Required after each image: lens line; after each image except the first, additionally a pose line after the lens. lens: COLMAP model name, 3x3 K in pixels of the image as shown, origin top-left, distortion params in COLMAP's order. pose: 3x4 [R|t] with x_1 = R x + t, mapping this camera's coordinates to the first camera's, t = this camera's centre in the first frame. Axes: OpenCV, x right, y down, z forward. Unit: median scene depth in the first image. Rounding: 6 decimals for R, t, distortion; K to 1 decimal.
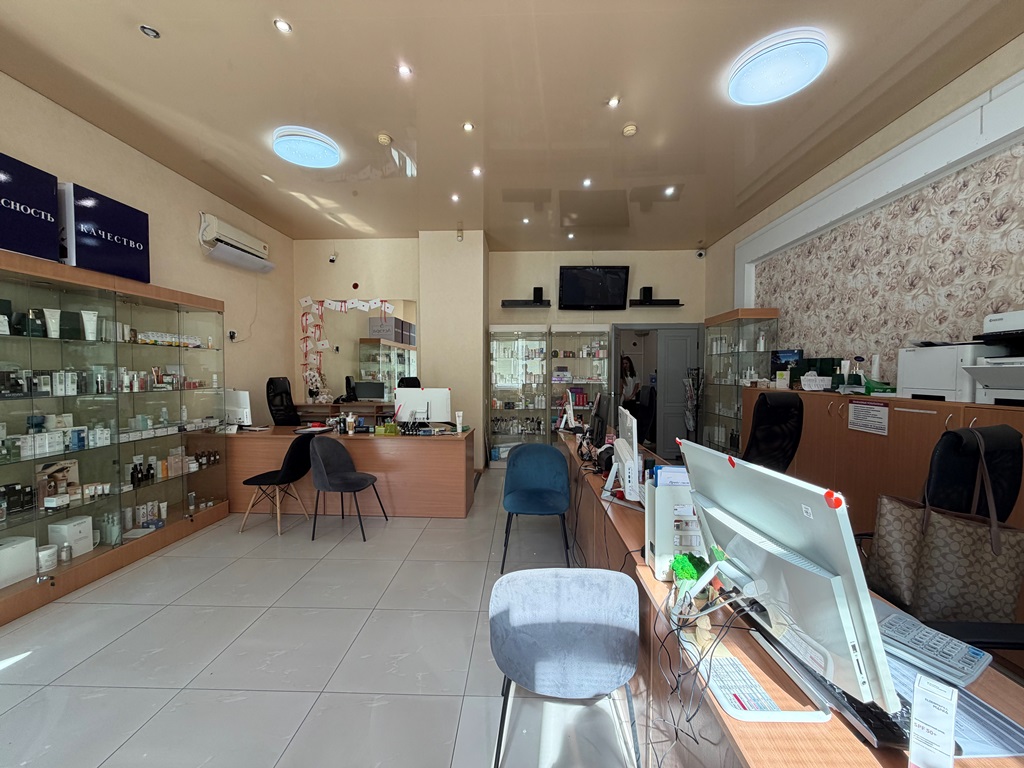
lens RADIAL K [[408.9, 0, 510.1], [0, 408.9, 384.0], [0, 0, 1]] dist [-0.003022, 0.000701]
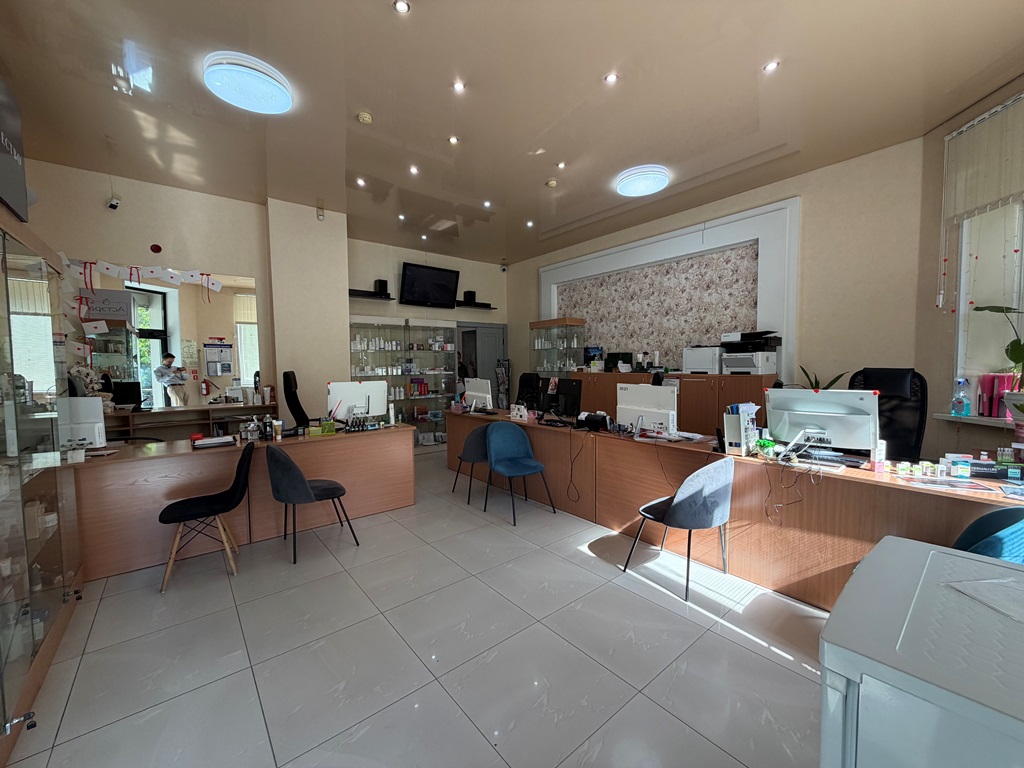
lens RADIAL K [[408.9, 0, 511.3], [0, 408.9, 383.0], [0, 0, 1]] dist [-0.003022, 0.000701]
pose [[0.750440, -0.042678, 0.659559, -0.578081], [0.031916, 0.999089, 0.028333, -0.001910], [-0.660168, -0.000212, 0.751118, 0.054674]]
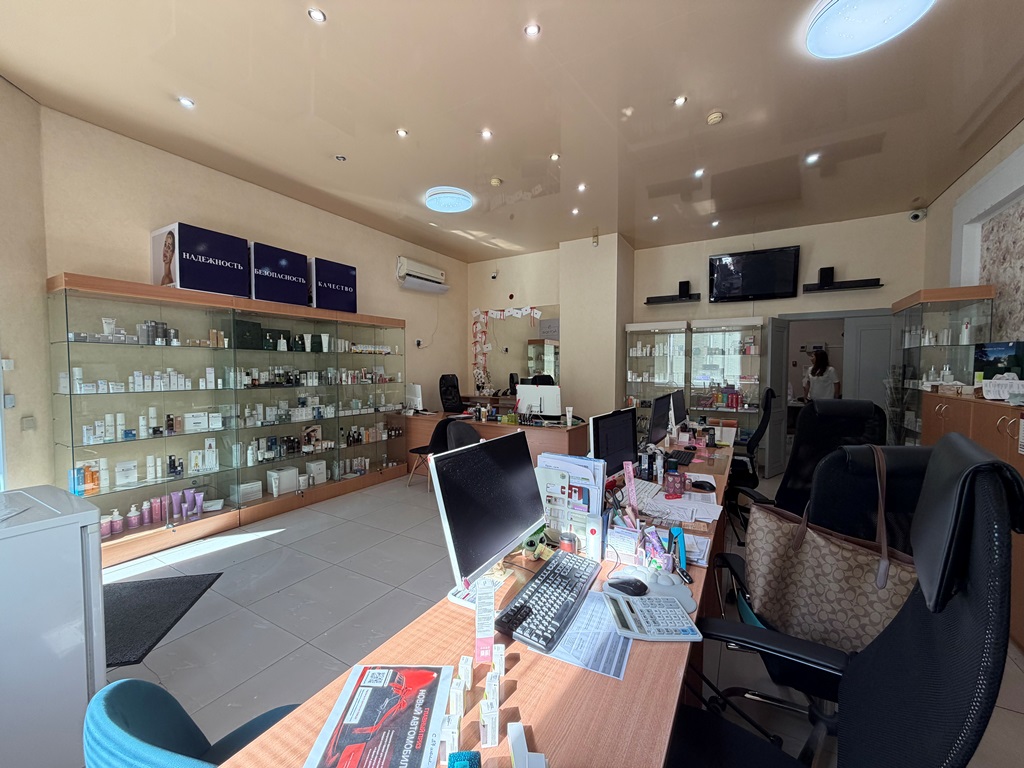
lens RADIAL K [[408.9, 0, 509.0], [0, 408.9, 383.7], [0, 0, 1]] dist [-0.003022, 0.000701]
pose [[0.877751, 0.017972, -0.478779, 0.267799], [-0.013055, 0.999822, 0.013596, -0.008897], [0.478939, -0.005684, 0.877830, -0.051255]]
